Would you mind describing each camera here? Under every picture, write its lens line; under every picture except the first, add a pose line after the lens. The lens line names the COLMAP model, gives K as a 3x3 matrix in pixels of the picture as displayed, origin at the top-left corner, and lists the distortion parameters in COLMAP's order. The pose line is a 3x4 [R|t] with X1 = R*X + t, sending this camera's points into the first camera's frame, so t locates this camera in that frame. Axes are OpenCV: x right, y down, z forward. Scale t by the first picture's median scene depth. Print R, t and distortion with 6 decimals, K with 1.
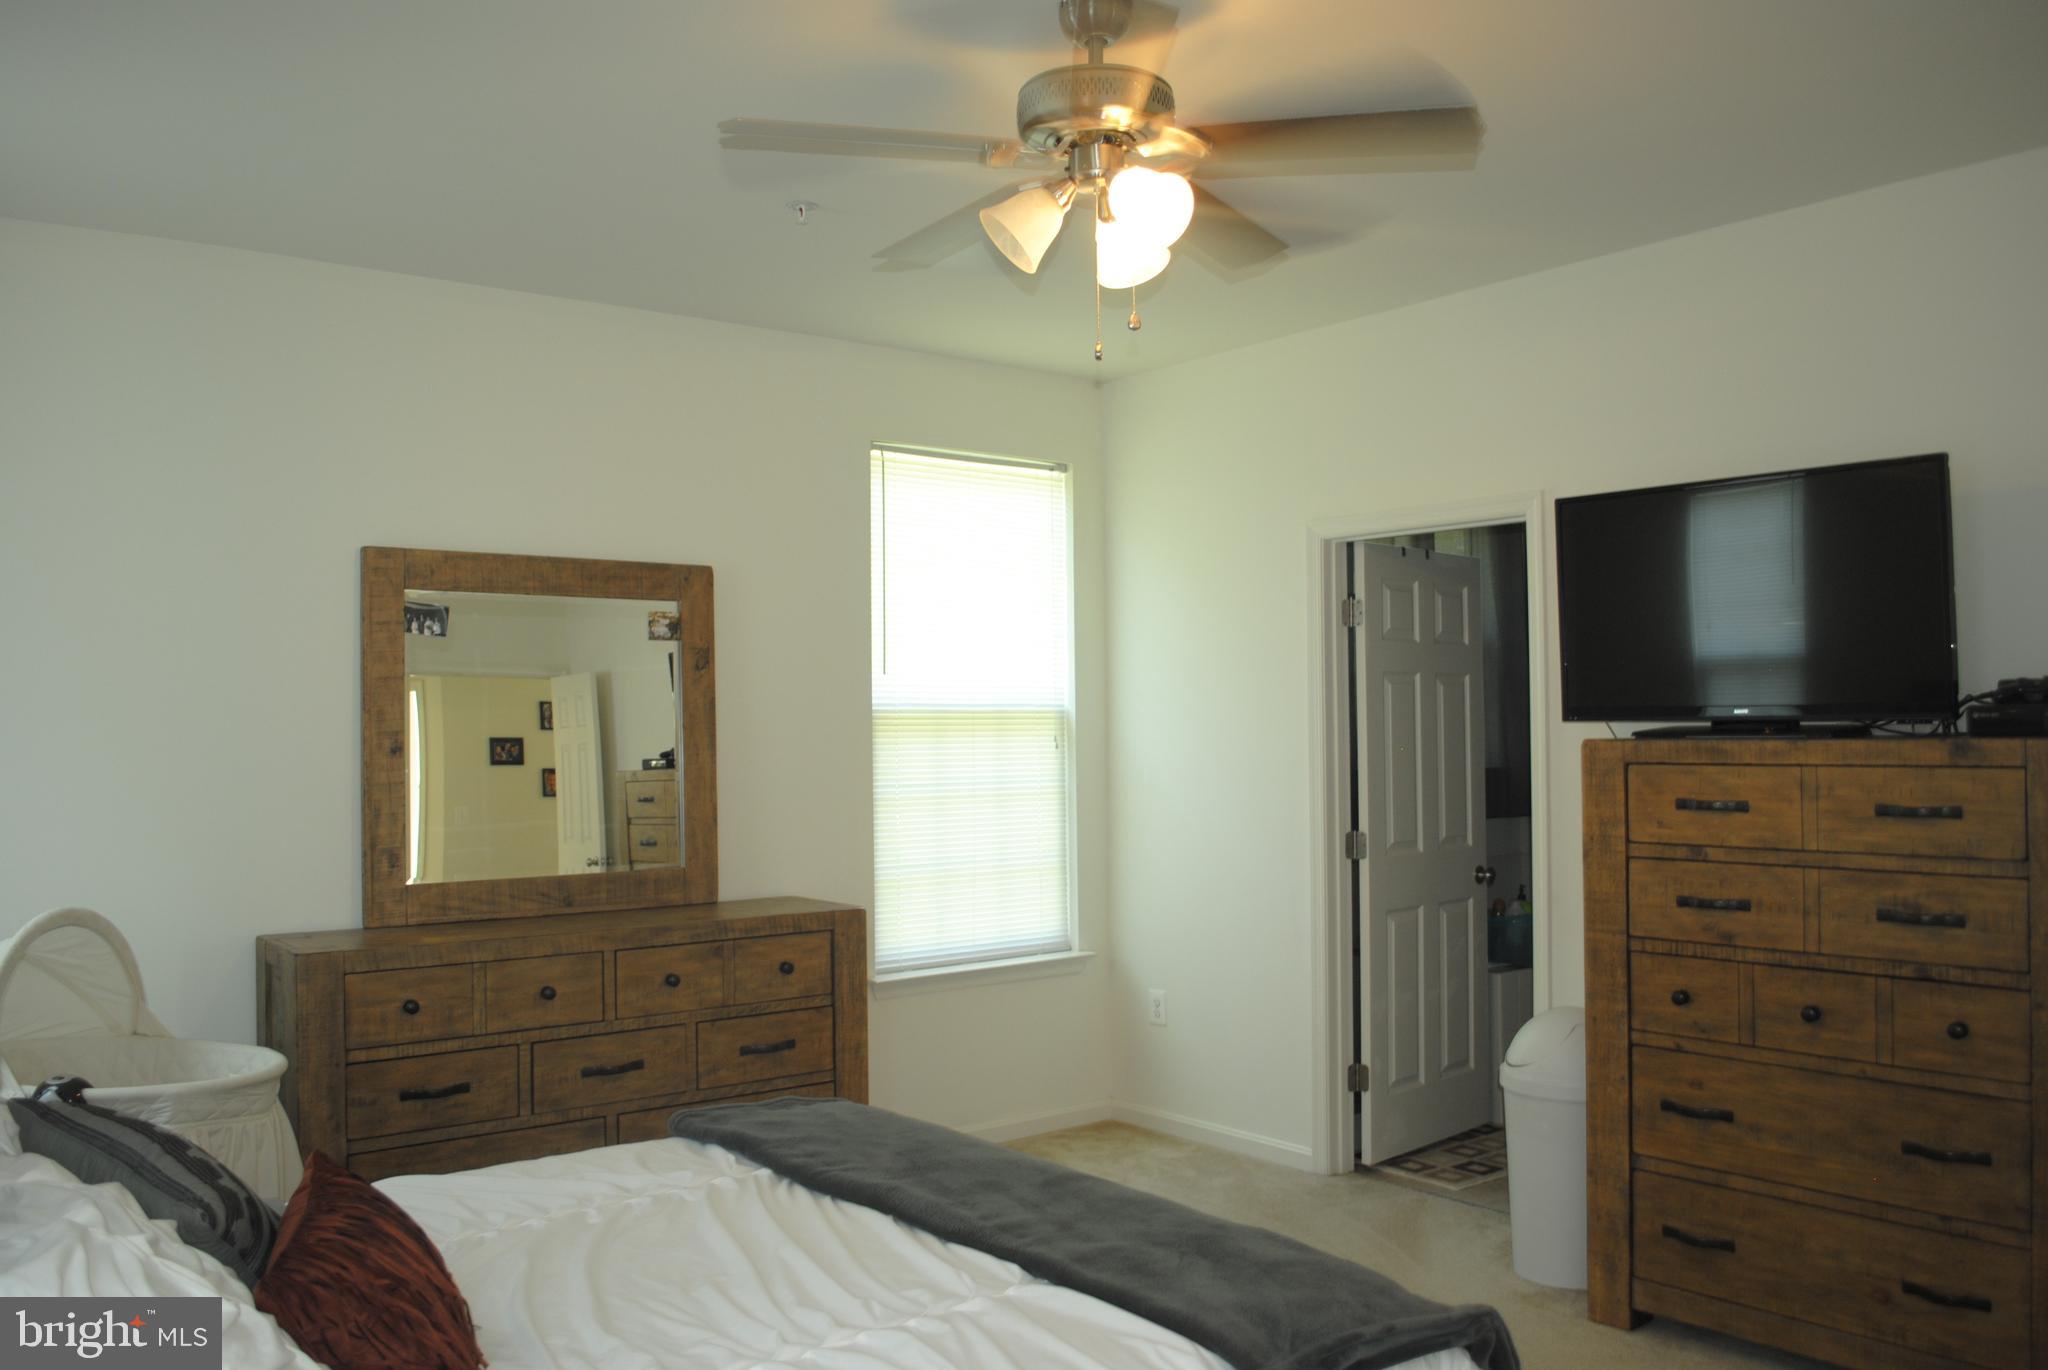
lens RADIAL K [[1609.4, 0, 1026.8], [0, 1609.4, 670.0], [0, 0, 1]] dist [-0.086439, 0.013272]
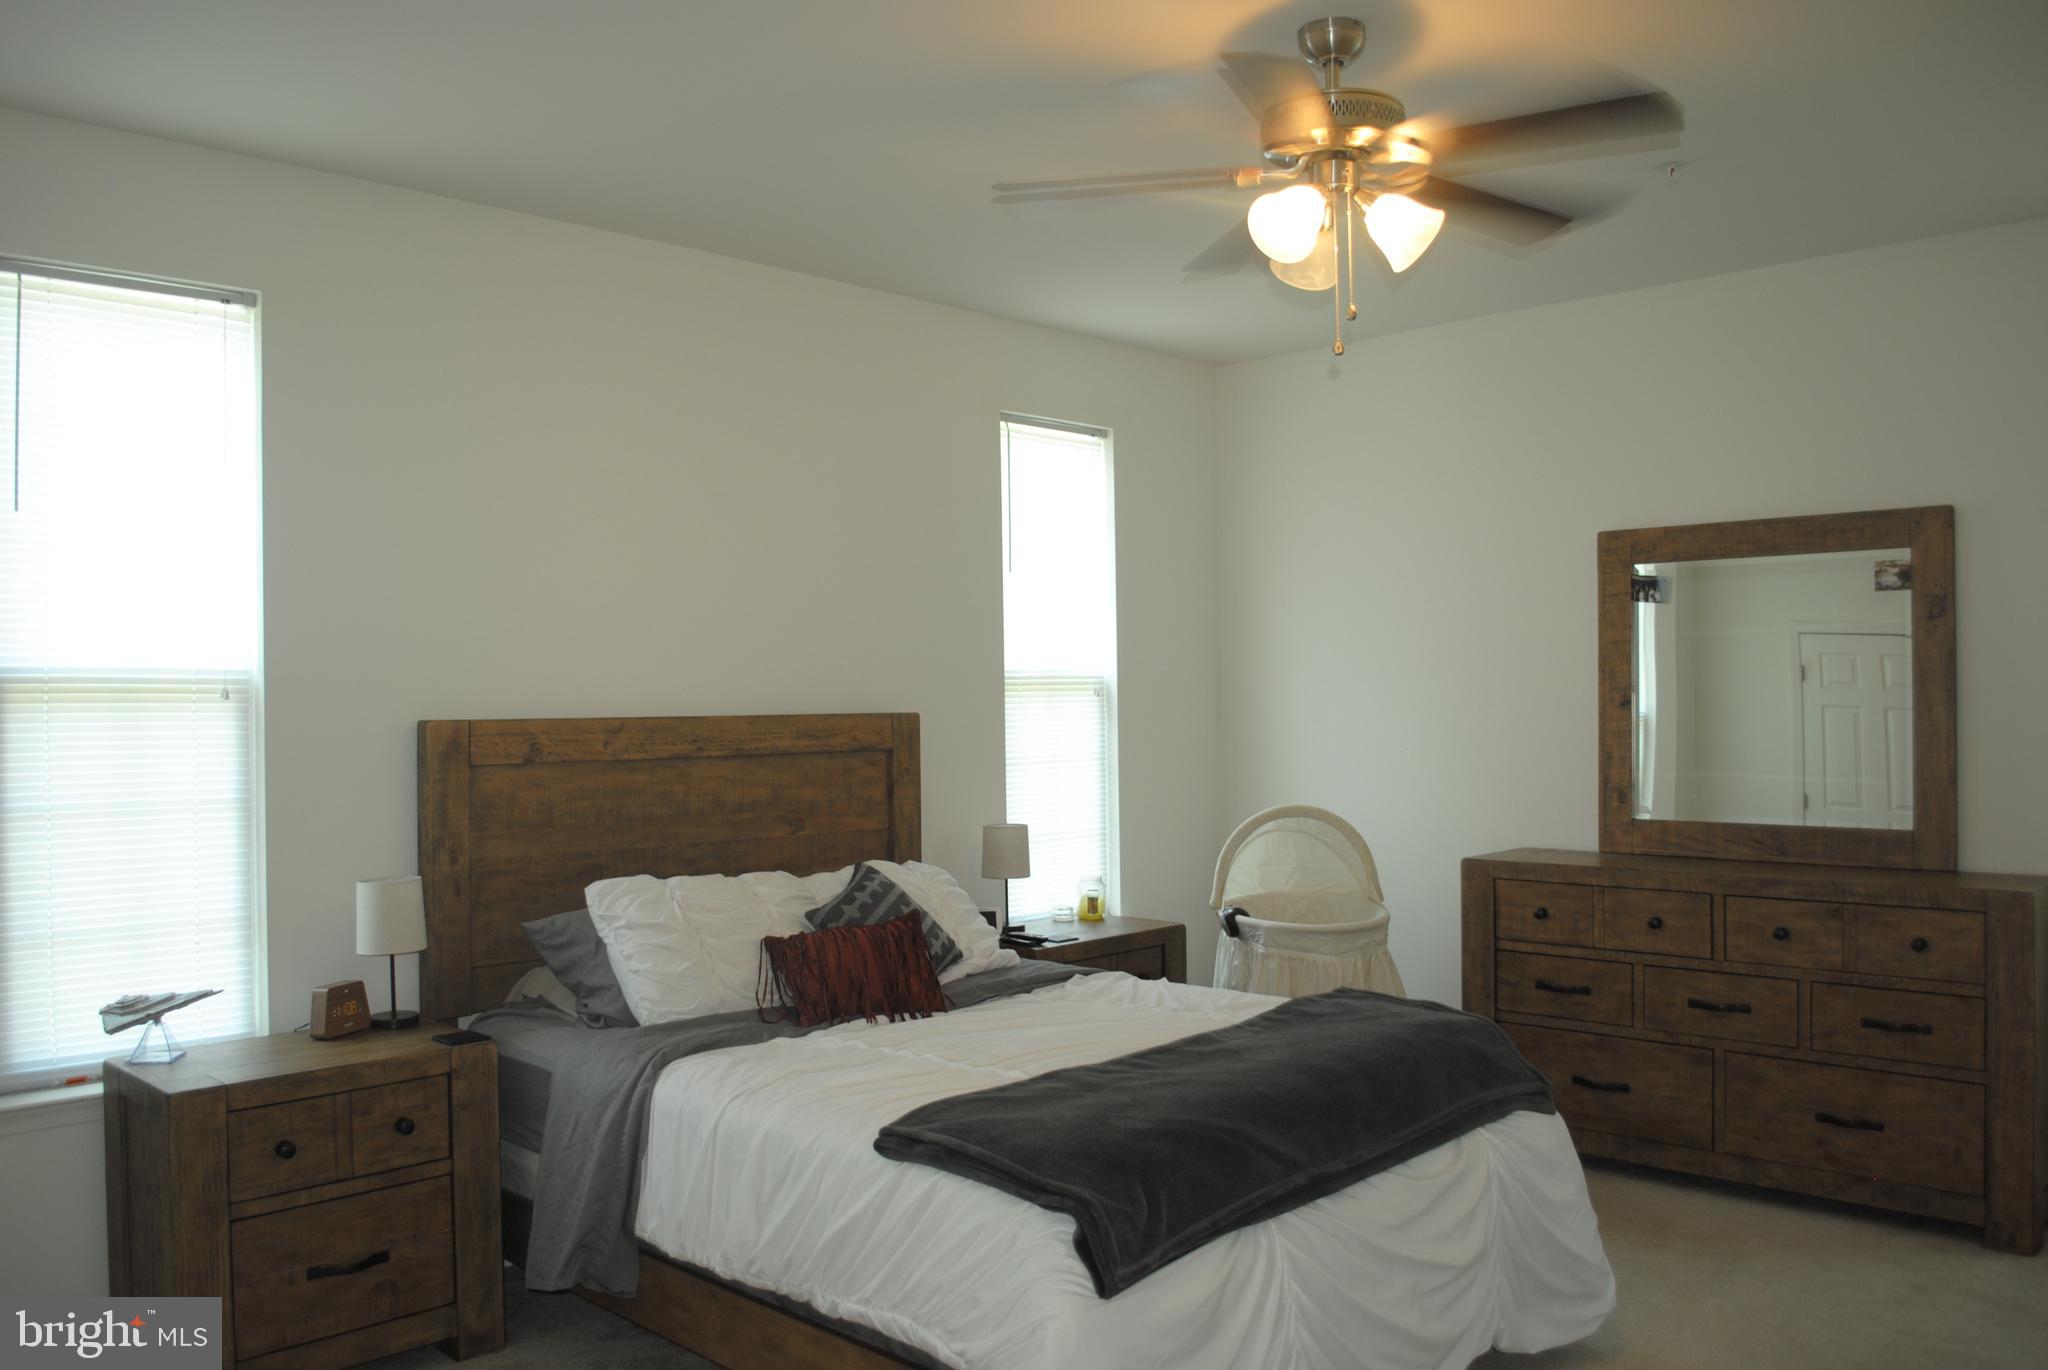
lens RADIAL K [[1609.4, 0, 1046.1], [0, 1609.4, 680.4], [0, 0, 1]] dist [-0.086439, 0.013272]
pose [[0.151229, -0.005308, -0.988484, 0.695401], [0.042408, 0.999100, 0.001123, 0.014201], [0.987589, -0.042090, 0.151318, 0.401830]]
